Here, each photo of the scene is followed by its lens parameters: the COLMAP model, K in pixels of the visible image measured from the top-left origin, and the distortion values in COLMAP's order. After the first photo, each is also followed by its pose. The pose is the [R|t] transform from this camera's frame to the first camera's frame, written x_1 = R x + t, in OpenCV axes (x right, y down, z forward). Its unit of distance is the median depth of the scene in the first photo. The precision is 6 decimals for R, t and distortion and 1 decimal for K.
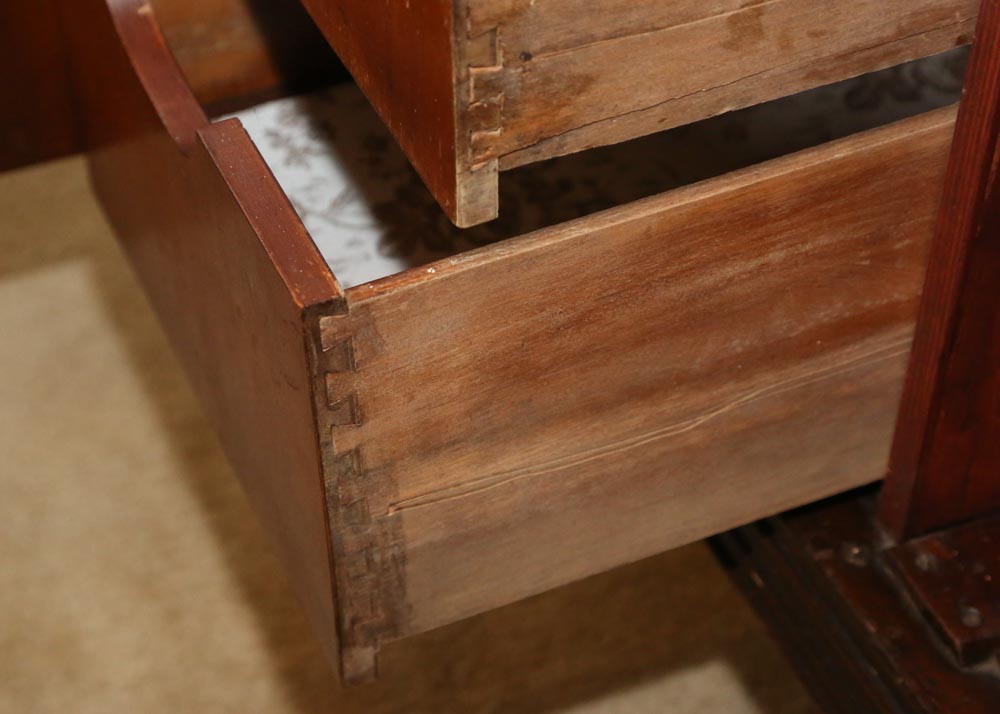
lens RADIAL K [[2258.9, 0, 500.0], [0, 2258.9, 357.0], [0, 0, 1]] dist [0.340974, -0.049122]
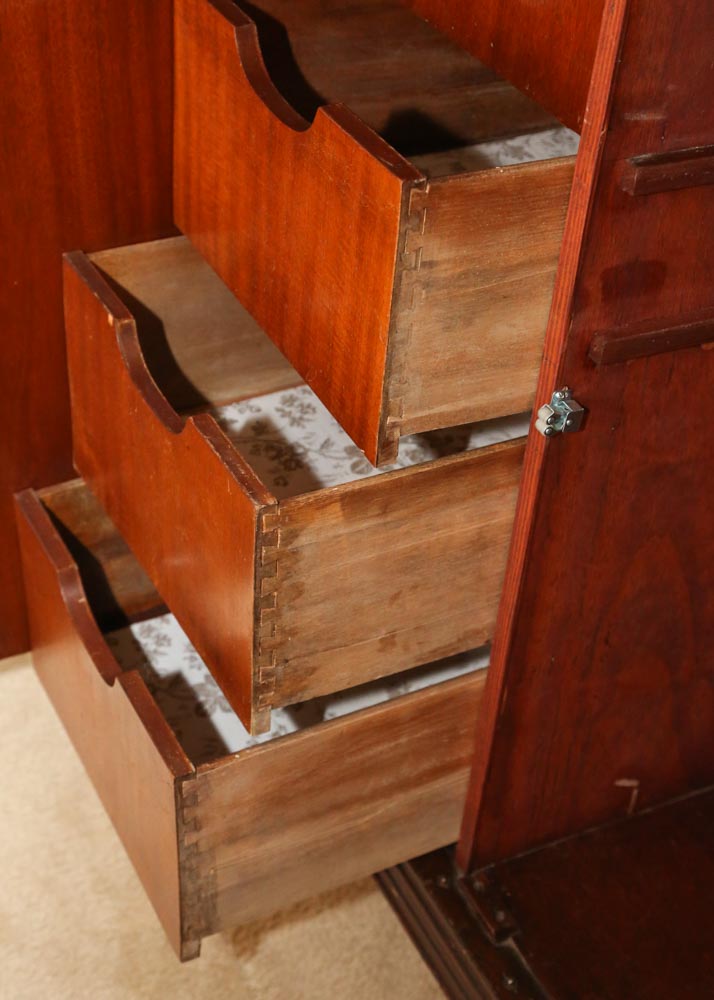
lens RADIAL K [[1557.6, 0, 357.0], [0, 1557.6, 500.0], [0, 0, 1]] dist [0.163821, 0.210167]
pose [[0.995609, 0.003536, 0.093544, -0.052224], [0.005376, 0.995478, -0.094845, -0.125519], [-0.093456, 0.094931, 0.991087, -0.409921]]
